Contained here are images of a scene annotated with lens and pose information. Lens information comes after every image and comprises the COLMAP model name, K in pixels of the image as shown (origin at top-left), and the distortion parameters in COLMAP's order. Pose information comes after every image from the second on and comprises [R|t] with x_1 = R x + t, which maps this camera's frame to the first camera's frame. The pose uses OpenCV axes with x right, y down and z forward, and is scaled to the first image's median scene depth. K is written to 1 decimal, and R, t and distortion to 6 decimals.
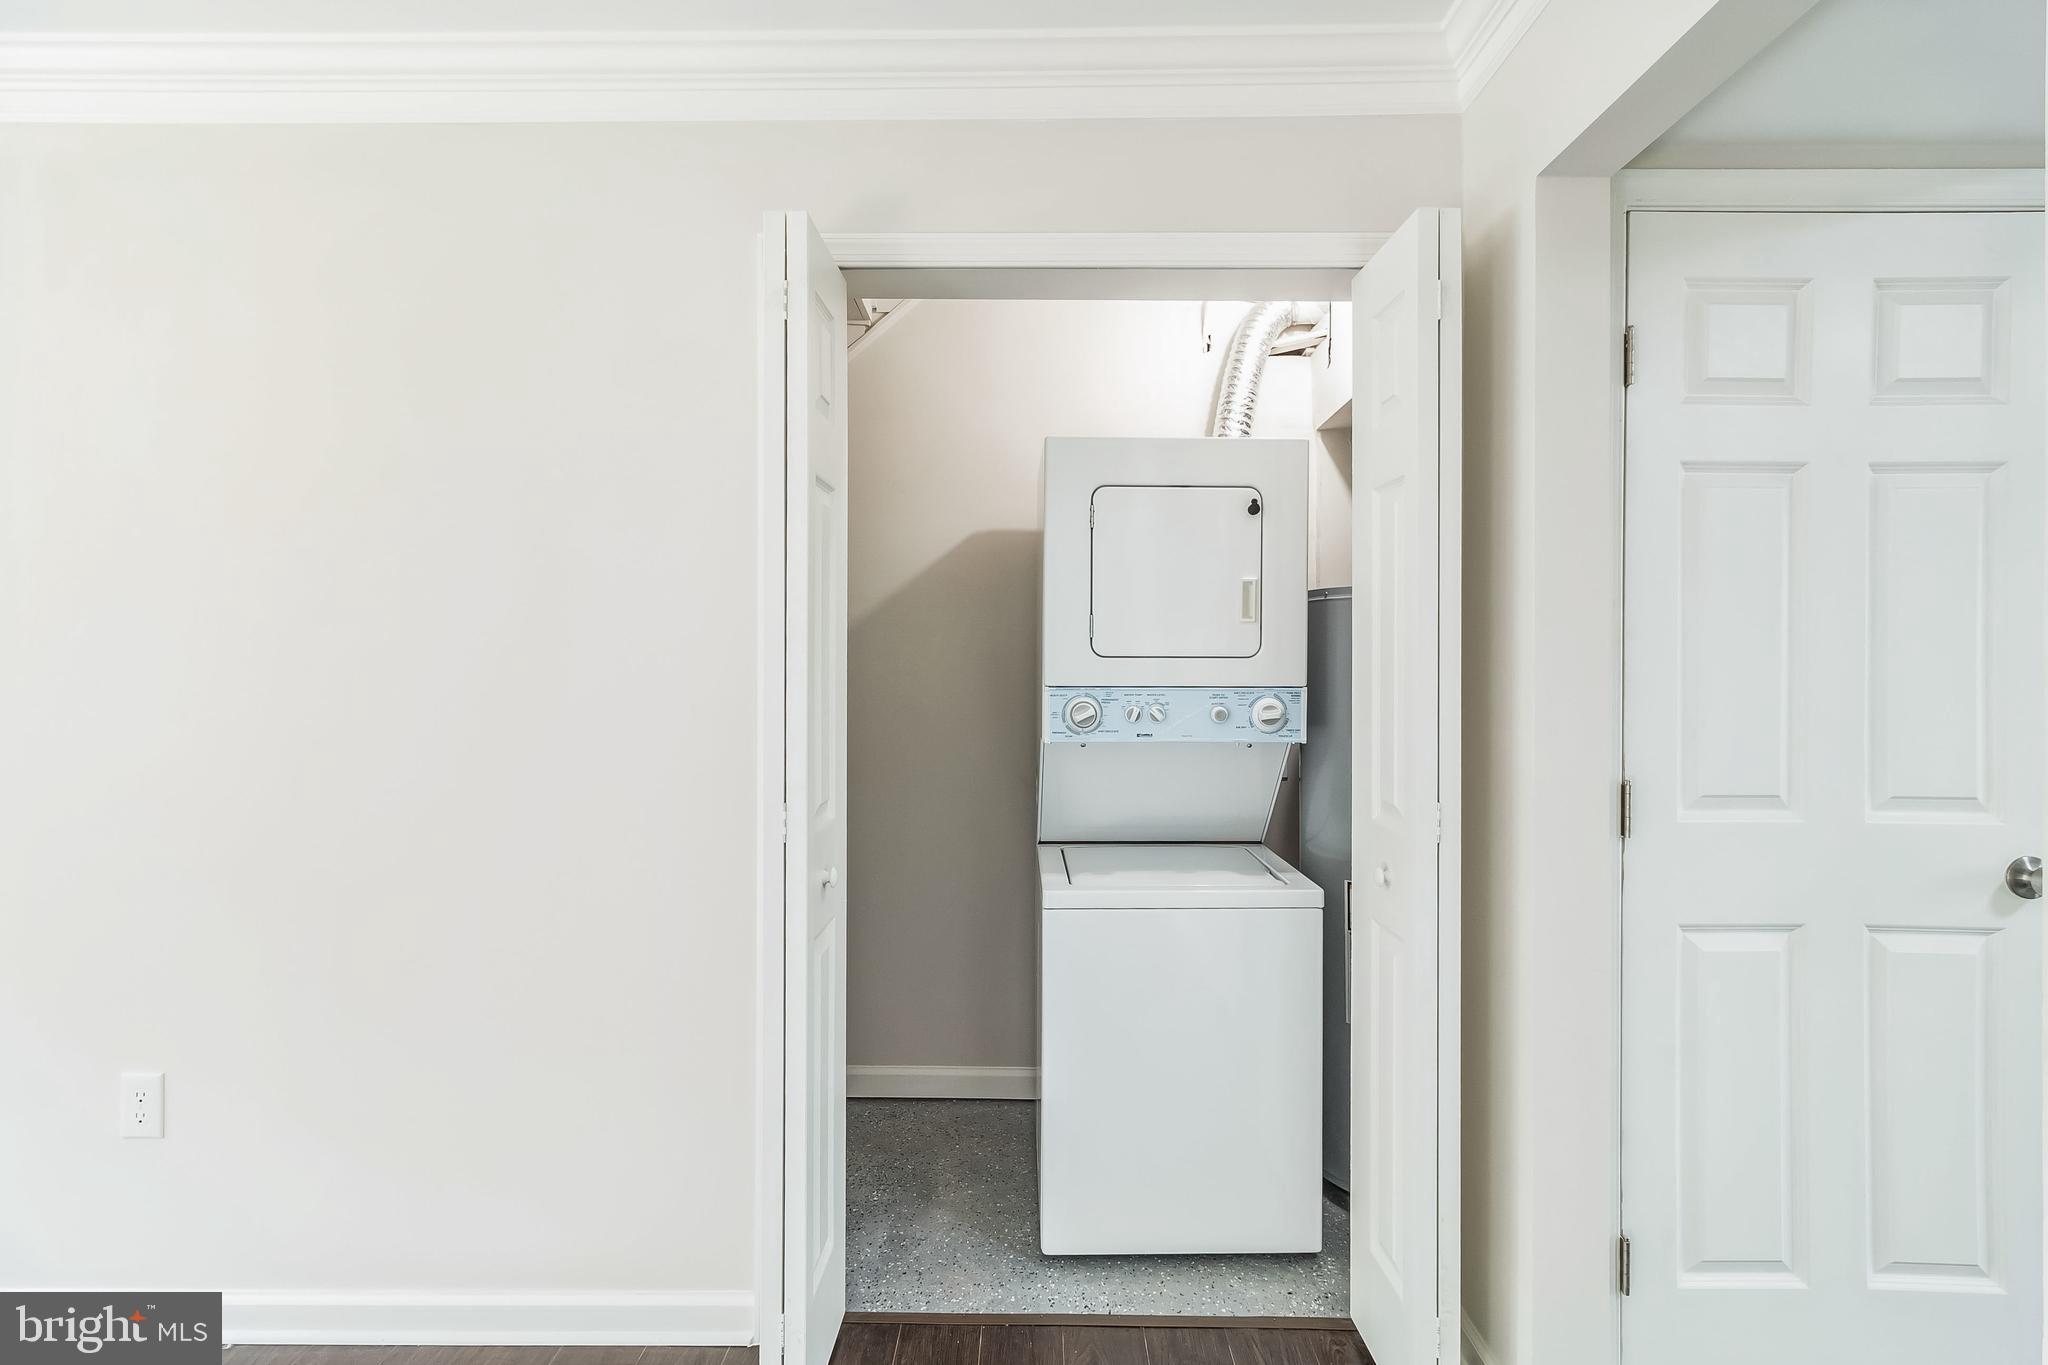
lens RADIAL K [[958.8, 0, 1024.8], [0, 958.8, 653.6], [0, 0, 1]] dist [0.001259, 0.000568]
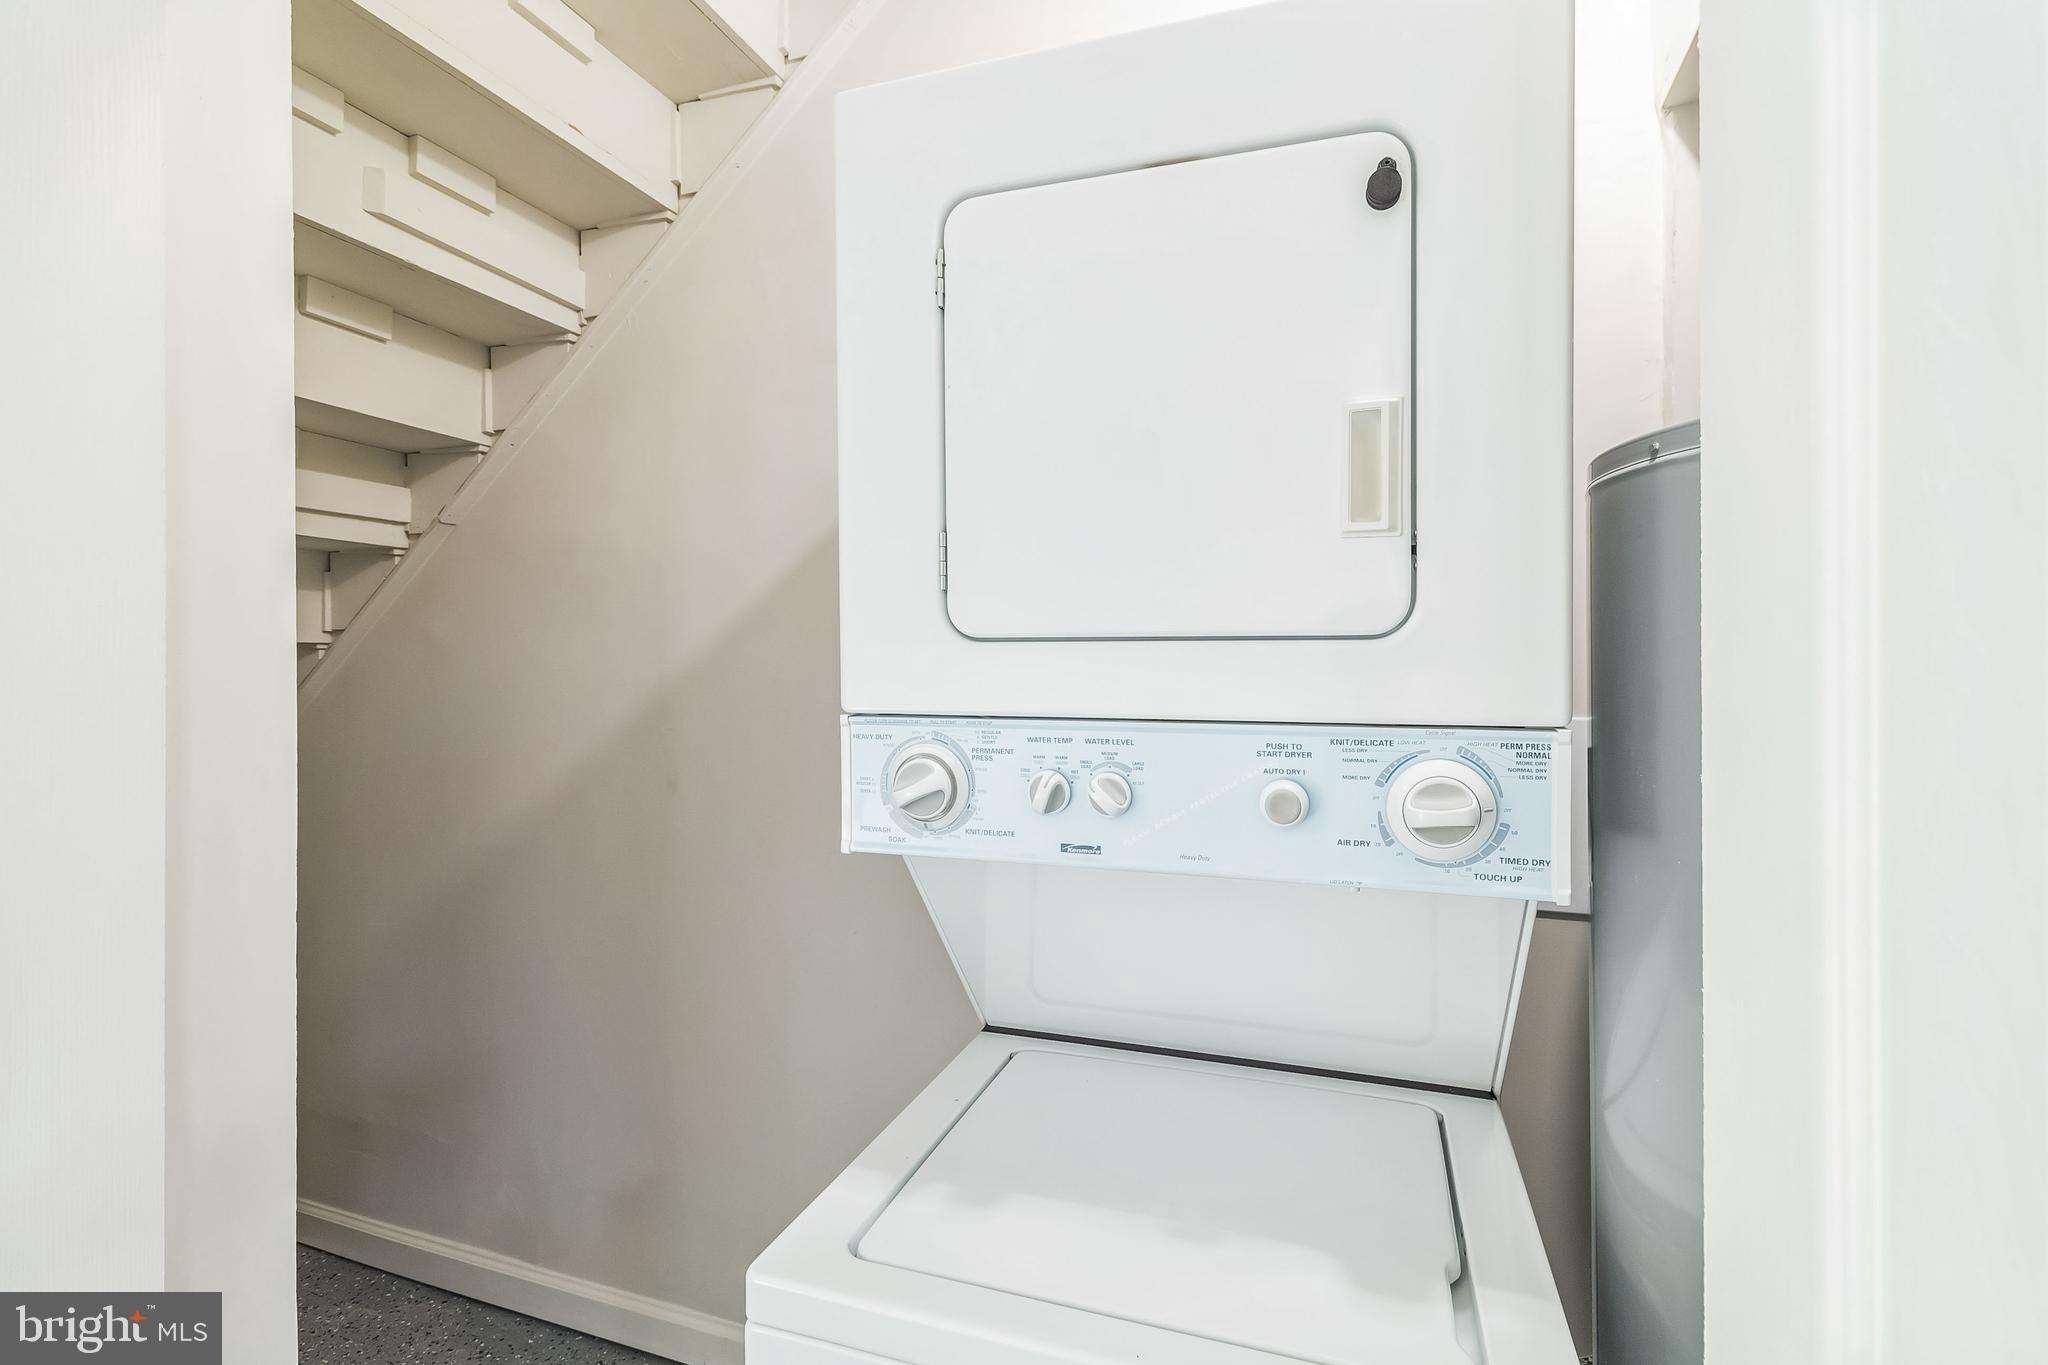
lens RADIAL K [[958.8, 0, 1024.8], [0, 958.8, 653.6], [0, 0, 1]] dist [0.001259, 0.000568]
pose [[0.947266, -0.003172, -0.320433, 0.224729], [0.002994, 0.999995, -0.001050, 0.009492], [0.320434, 0.000035, 0.947271, 0.639907]]
